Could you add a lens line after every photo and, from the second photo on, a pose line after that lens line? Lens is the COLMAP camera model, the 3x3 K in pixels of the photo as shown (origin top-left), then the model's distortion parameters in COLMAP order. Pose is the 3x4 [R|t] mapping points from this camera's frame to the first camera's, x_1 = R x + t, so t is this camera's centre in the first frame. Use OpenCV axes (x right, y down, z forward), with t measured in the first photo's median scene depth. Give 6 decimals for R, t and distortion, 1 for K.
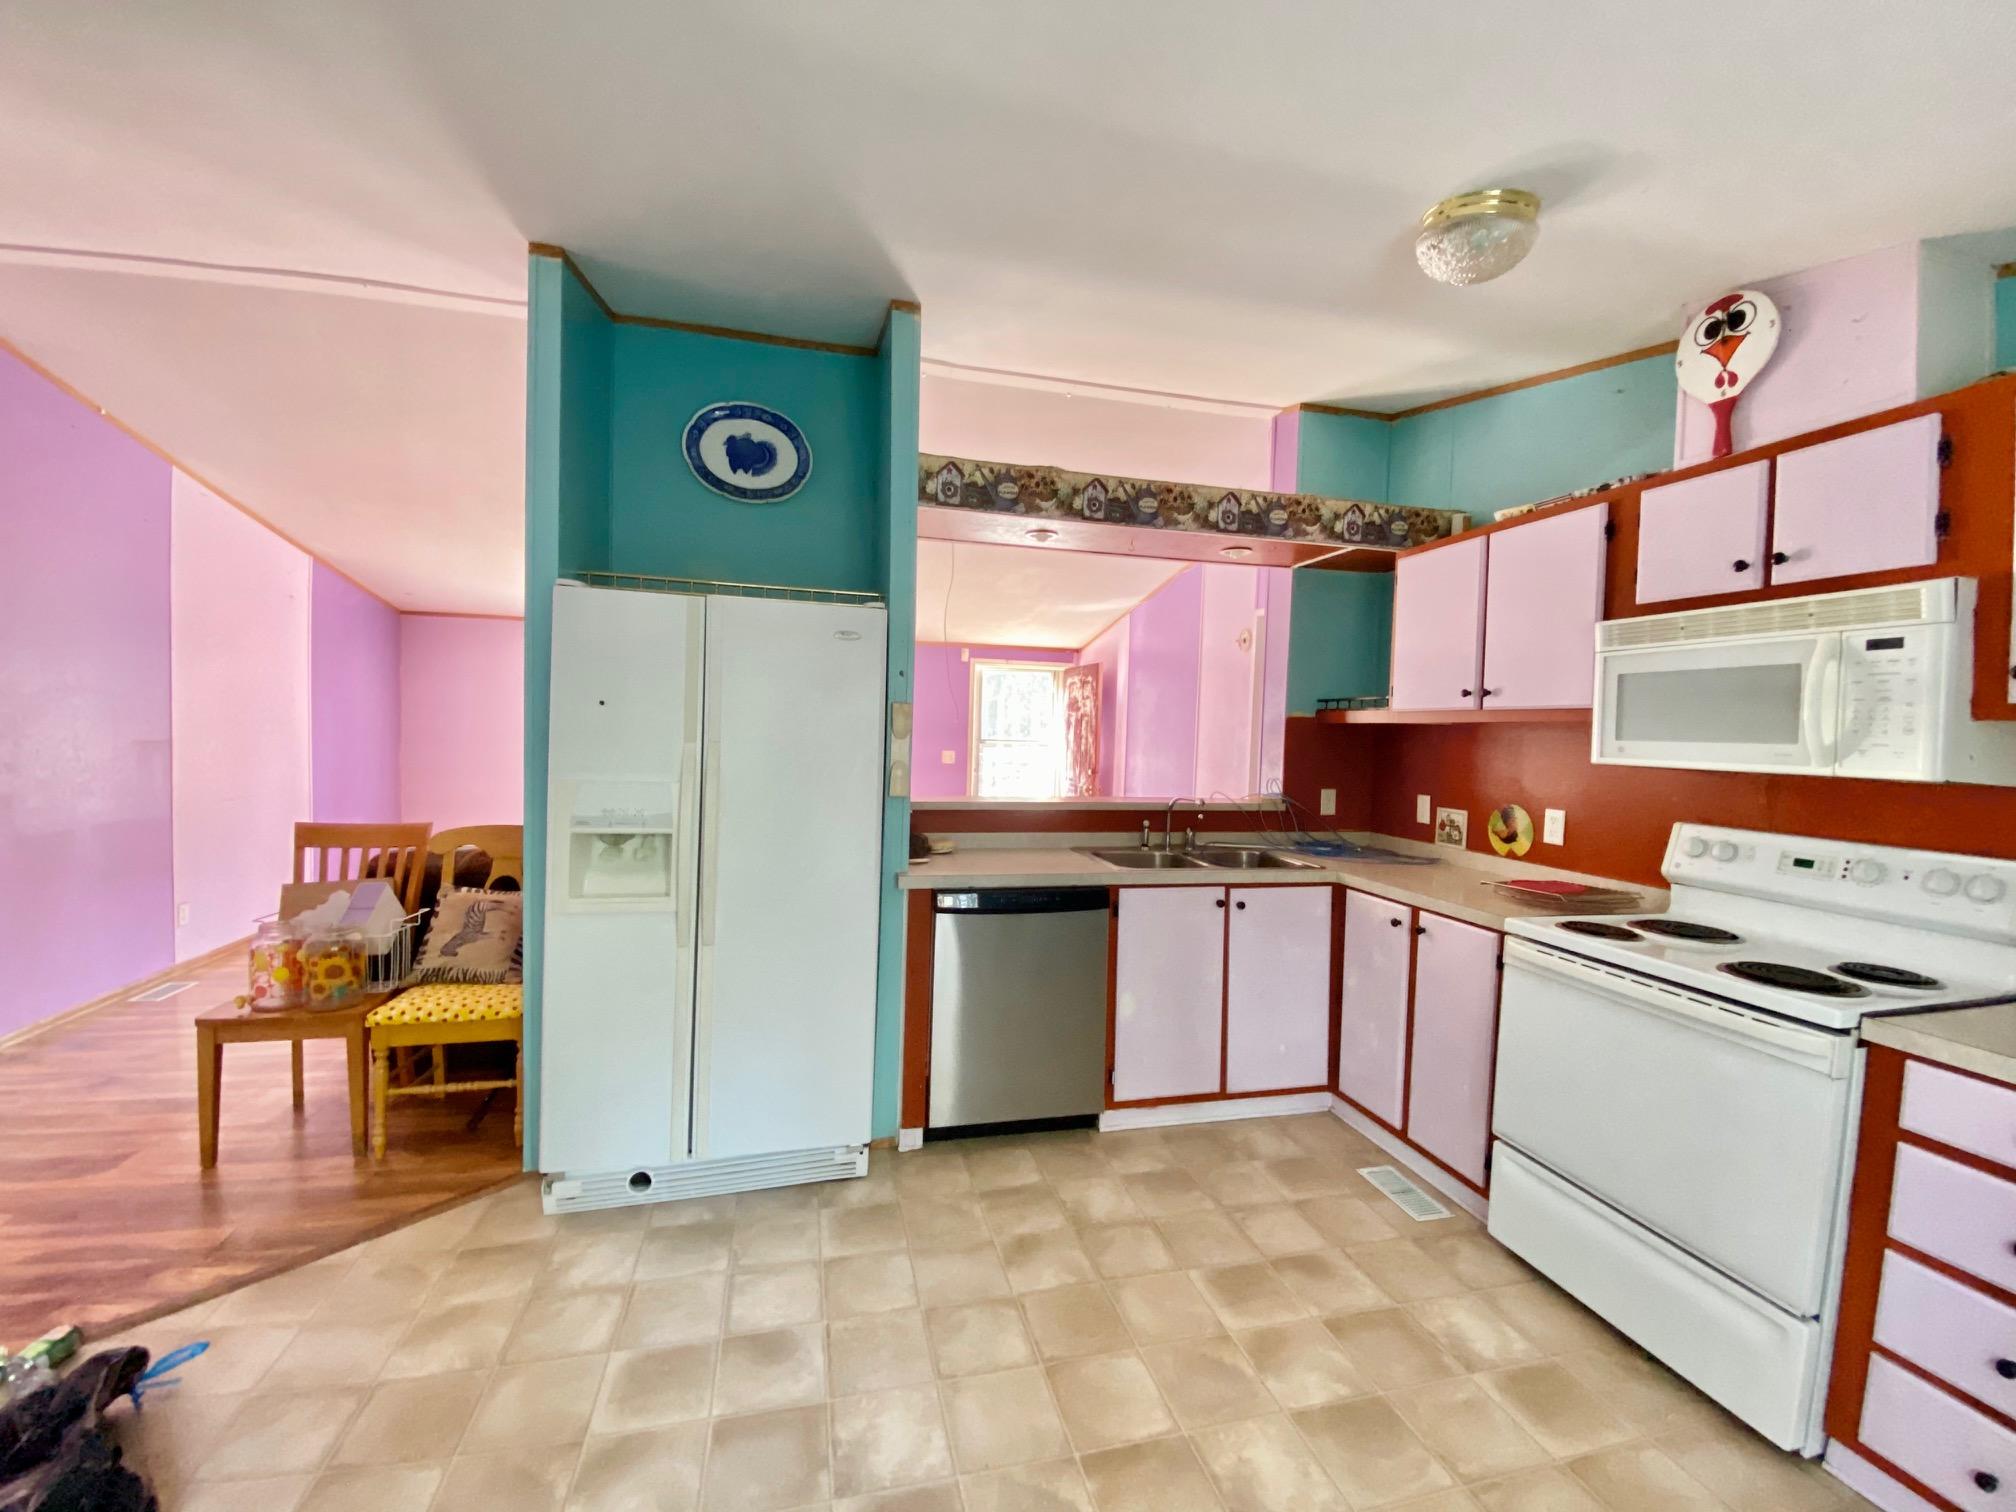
lens RADIAL K [[828.9, 0, 1008.0], [0, 828.9, 756.0], [0, 0, 1]] dist [0.030607, -0.024068]
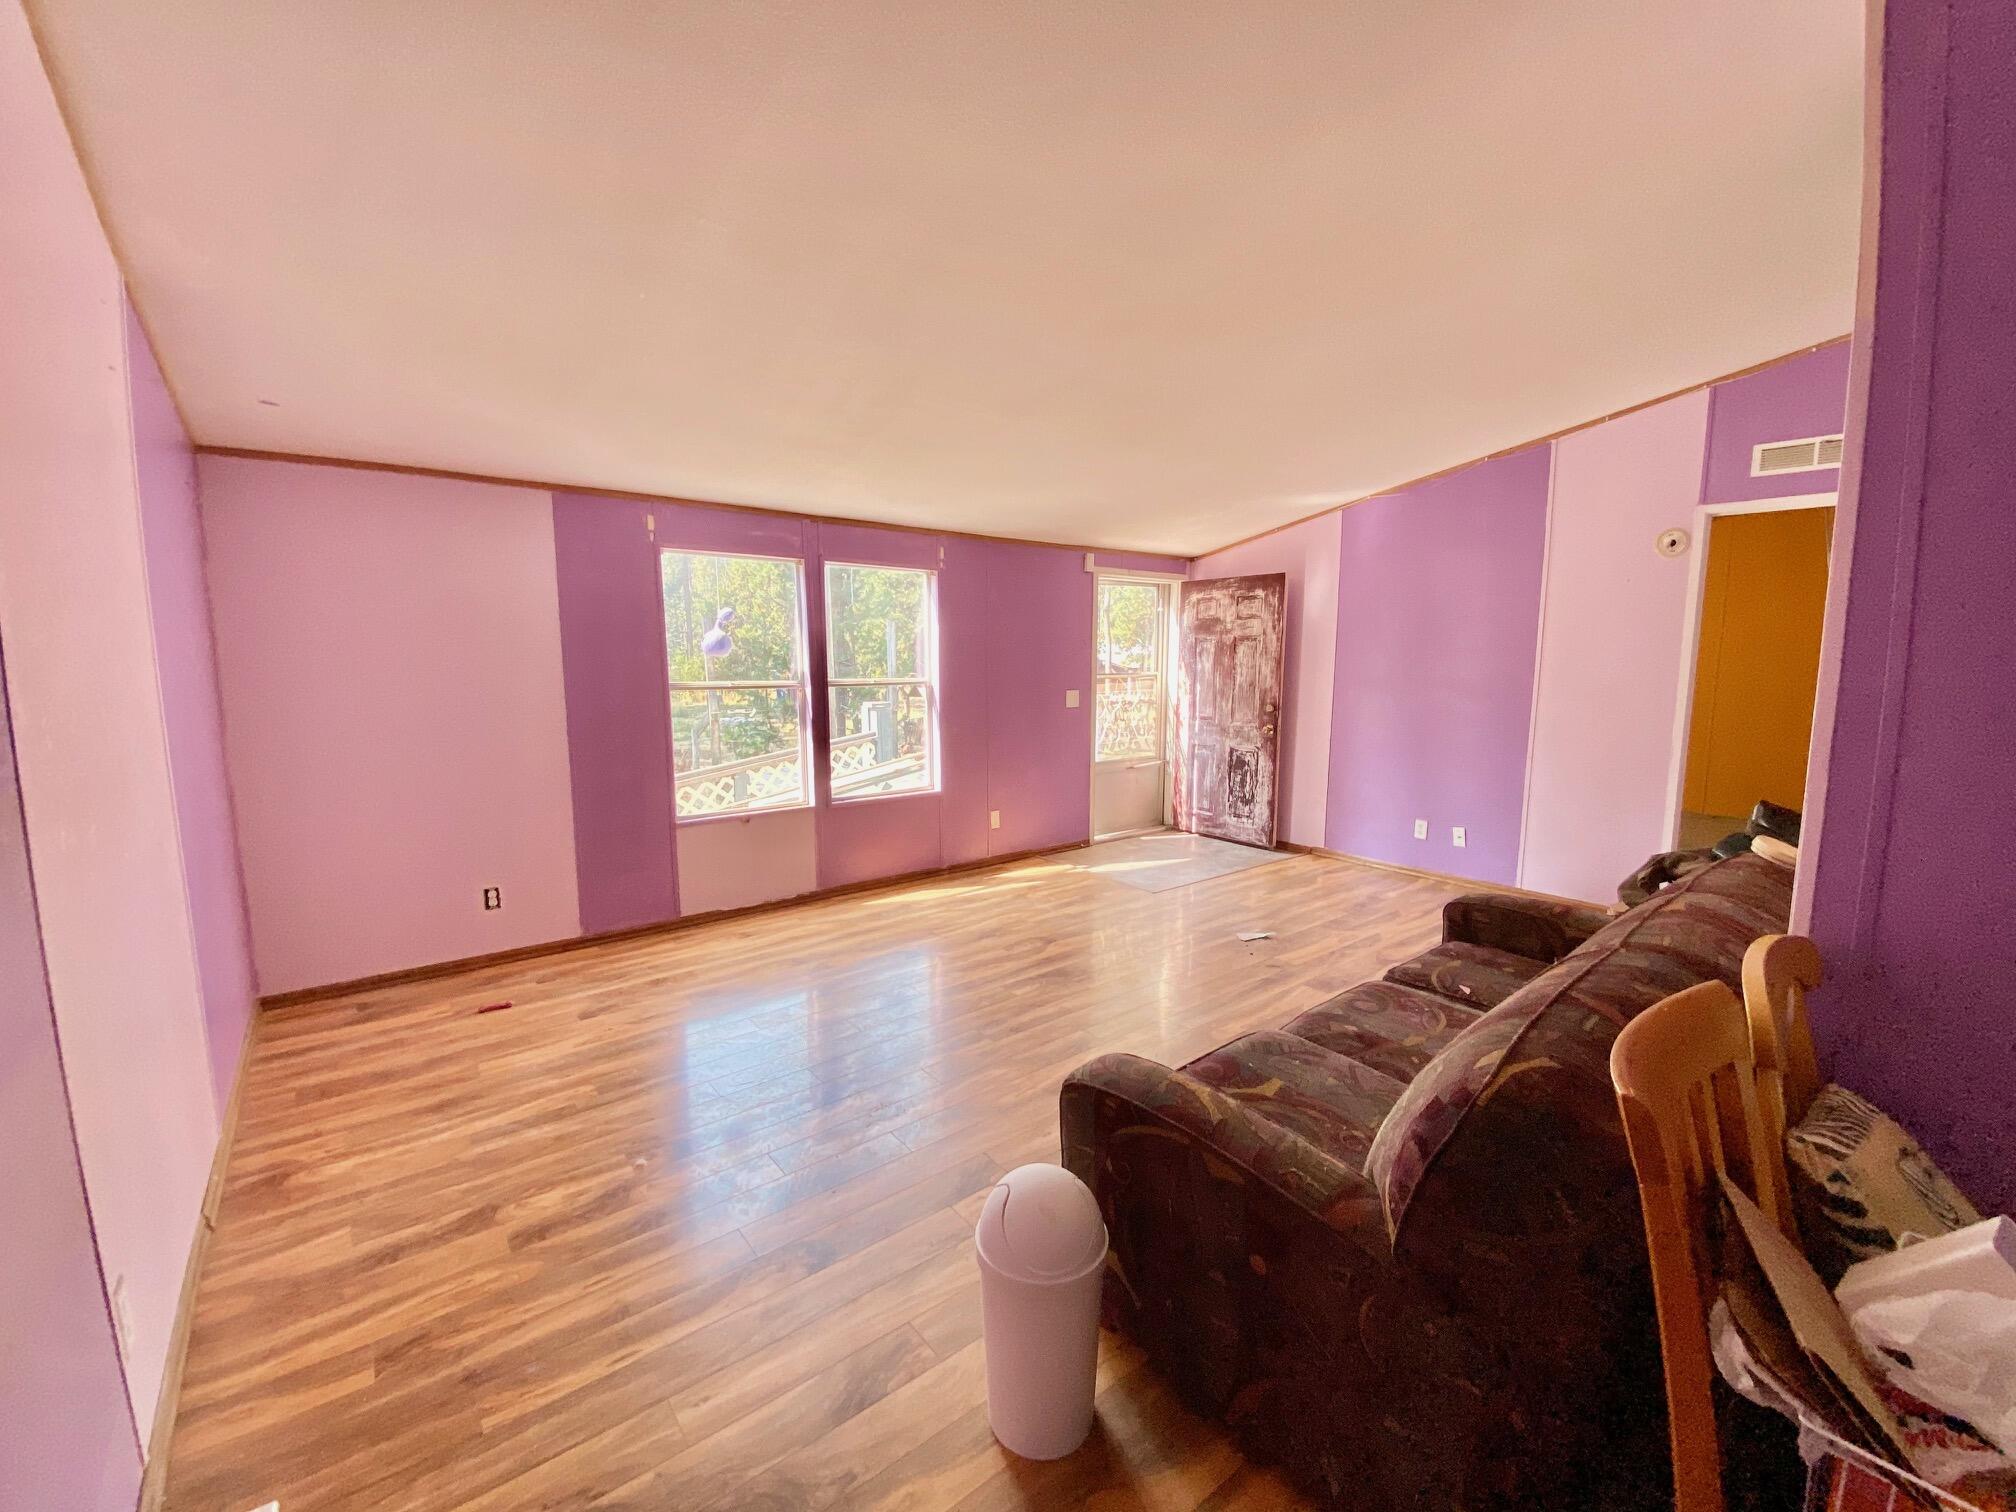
lens RADIAL K [[818.6, 0, 1006.5], [0, 818.6, 761.4], [0, 0, 1]] dist [0.032038, -0.026955]
pose [[0.908782, -0.081706, 0.409194, -1.303999], [0.039935, 0.993171, 0.109619, -0.075797], [-0.415357, -0.083279, 0.905839, 0.978937]]
